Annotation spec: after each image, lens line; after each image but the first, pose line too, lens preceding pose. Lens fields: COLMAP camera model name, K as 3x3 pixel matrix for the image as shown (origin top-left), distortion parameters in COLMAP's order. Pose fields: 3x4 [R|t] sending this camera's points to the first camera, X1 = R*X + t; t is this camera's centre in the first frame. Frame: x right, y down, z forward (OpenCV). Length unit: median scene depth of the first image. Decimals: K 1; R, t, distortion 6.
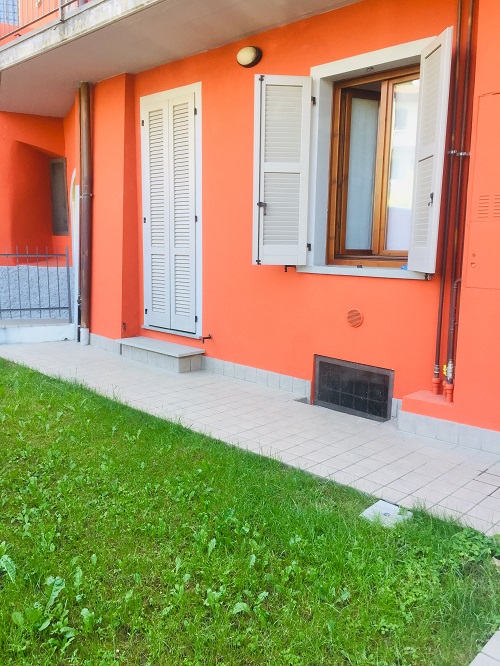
lens RADIAL K [[568.9, 0, 249.8], [0, 568.9, 334.4], [0, 0, 1]] dist [0.054316, -0.058876]
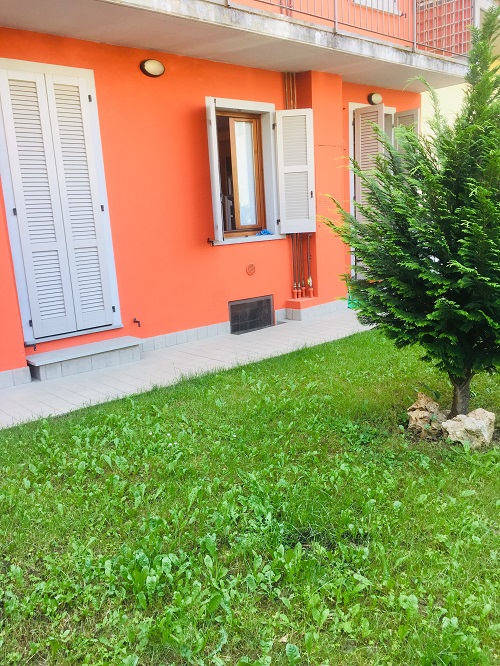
lens RADIAL K [[568.9, 0, 250.2], [0, 568.9, 331.5], [0, 0, 1]] dist [0.054316, -0.058876]
pose [[0.073858, -0.229141, 0.970587, -1.282377], [0.208798, 0.955228, 0.209626, -0.181058], [-0.975166, 0.187174, 0.118395, 0.793824]]
